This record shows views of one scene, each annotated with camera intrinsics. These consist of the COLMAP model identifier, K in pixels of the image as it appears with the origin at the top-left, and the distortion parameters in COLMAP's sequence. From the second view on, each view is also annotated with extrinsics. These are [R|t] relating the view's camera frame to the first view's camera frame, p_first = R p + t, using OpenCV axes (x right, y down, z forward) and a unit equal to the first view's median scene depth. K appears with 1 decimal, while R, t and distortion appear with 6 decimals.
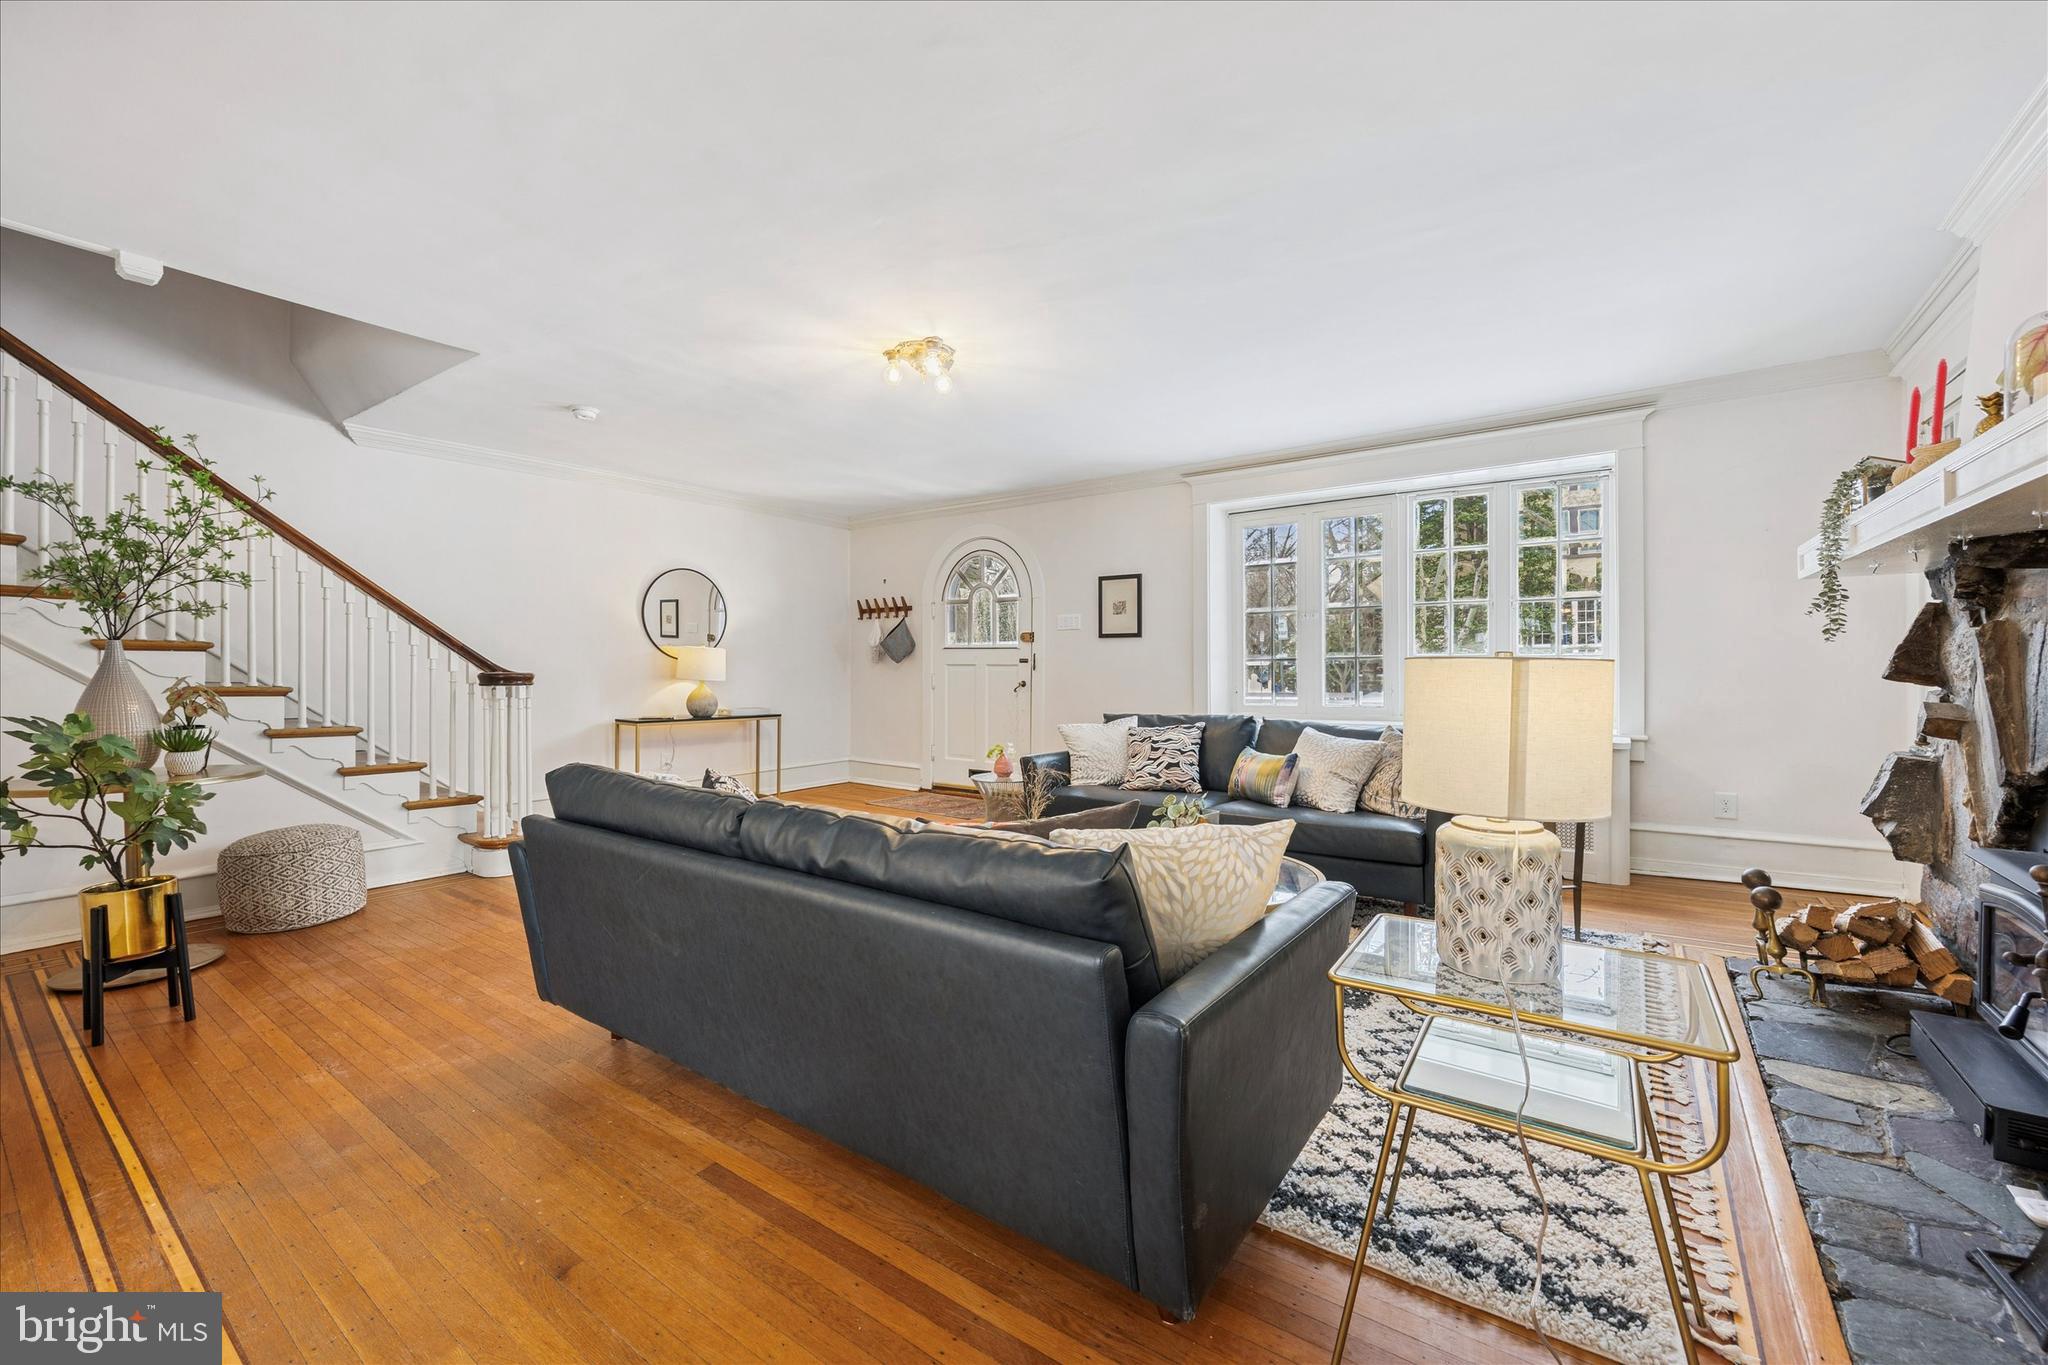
lens RADIAL K [[800.3, 0, 1036.8], [0, 800.3, 673.8], [0, 0, 1]] dist [-0.001172, -0.000513]
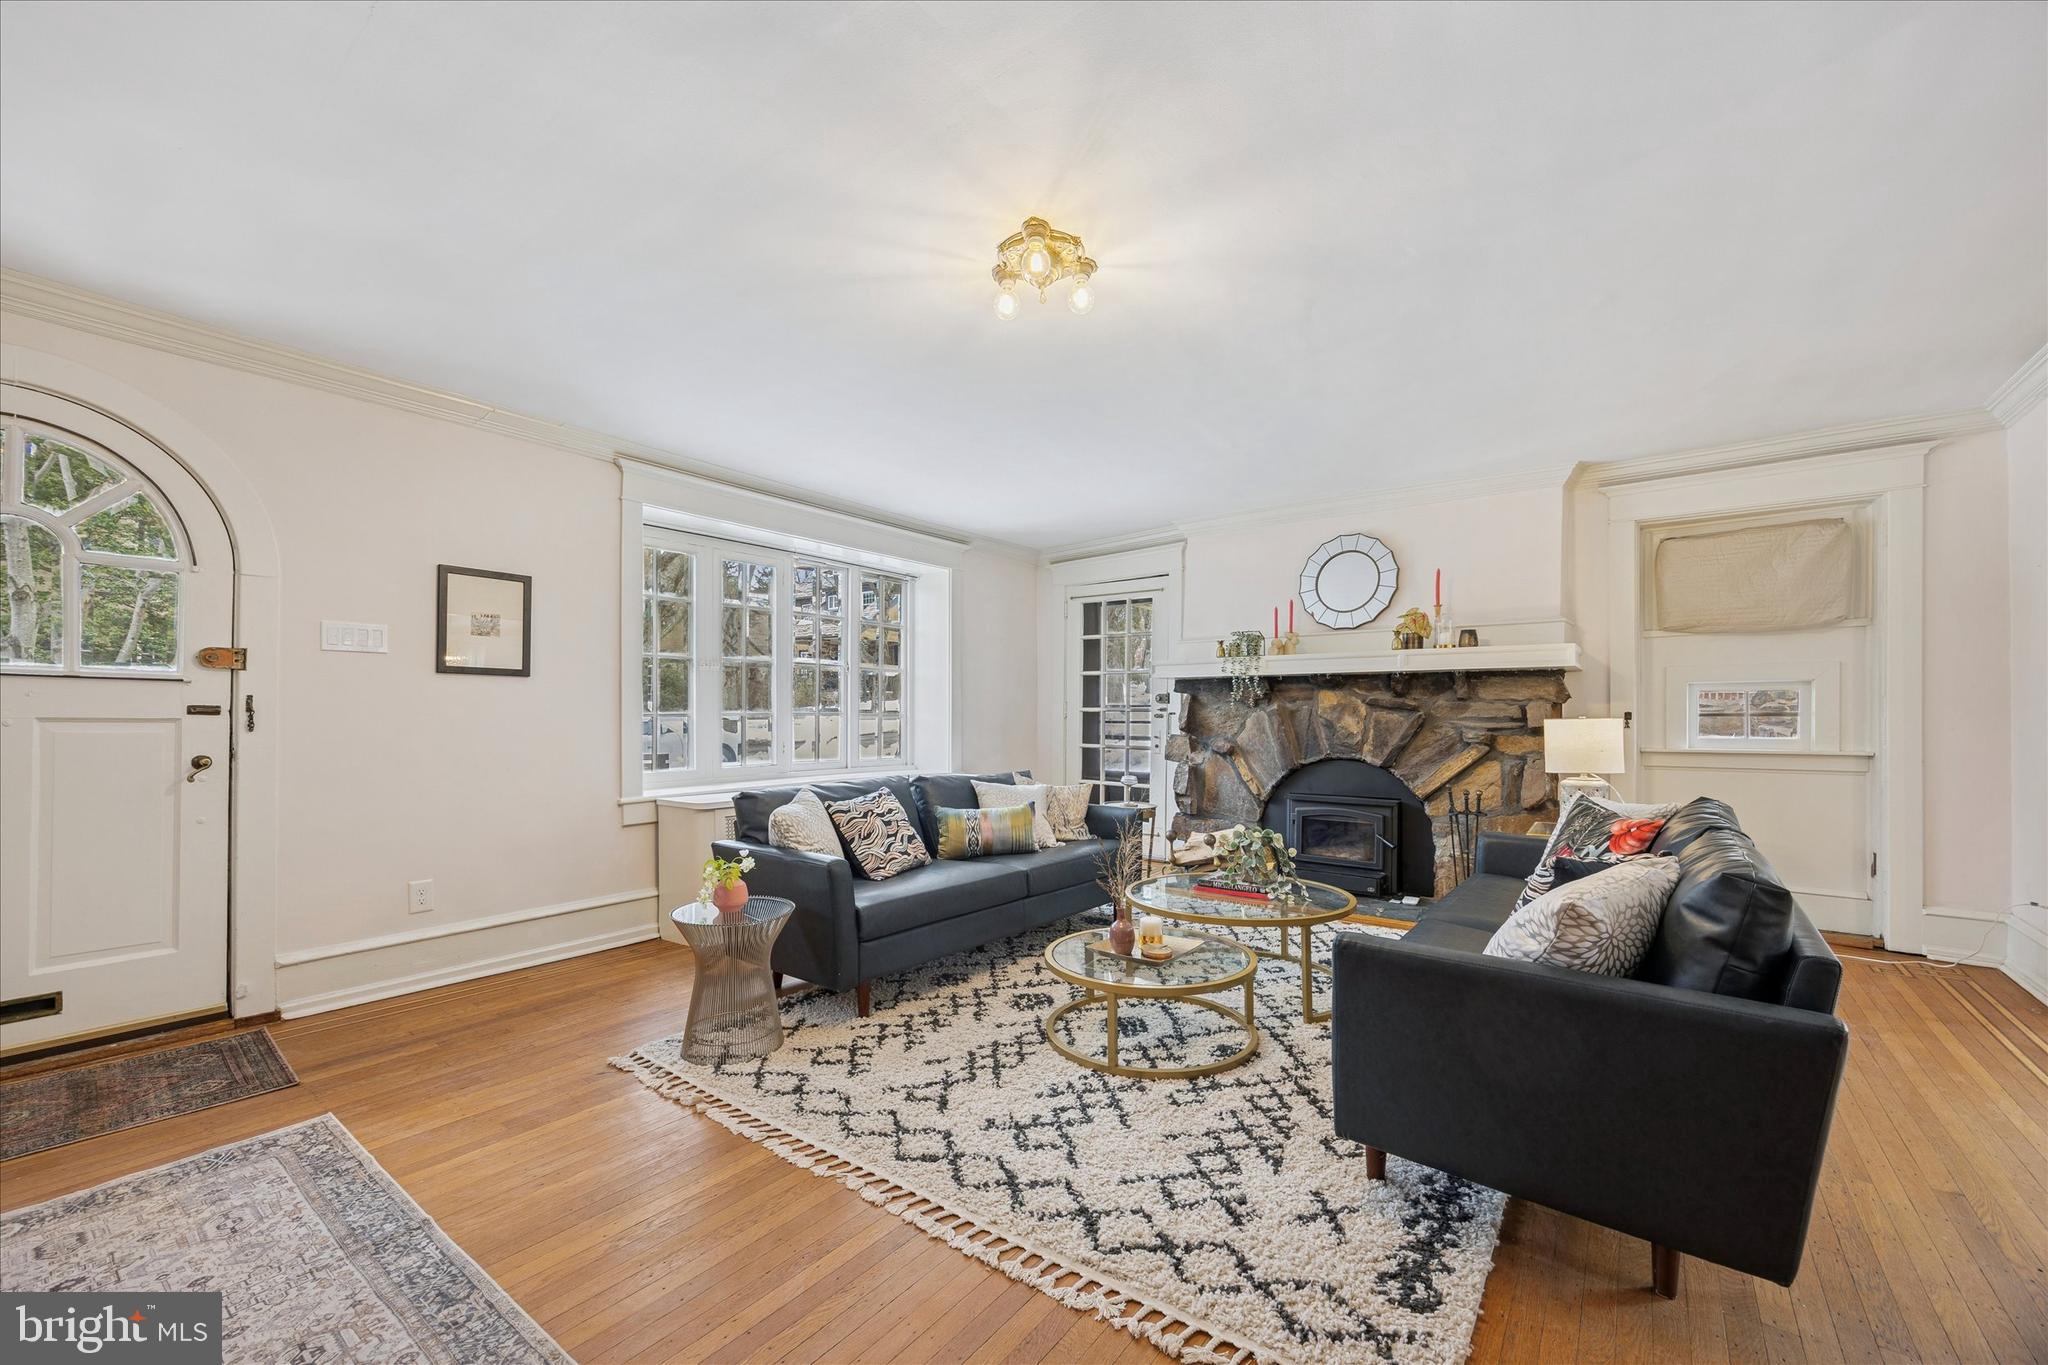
lens RADIAL K [[832.6, 0, 1055.0], [0, 832.6, 704.4], [0, 0, 1]] dist [-0.010230, 0.000540]
pose [[0.016602, 0.017898, 0.999702, -0.492103], [0.005700, 0.999822, -0.017995, -0.009657], [-0.999846, 0.005997, 0.016497, 0.550220]]
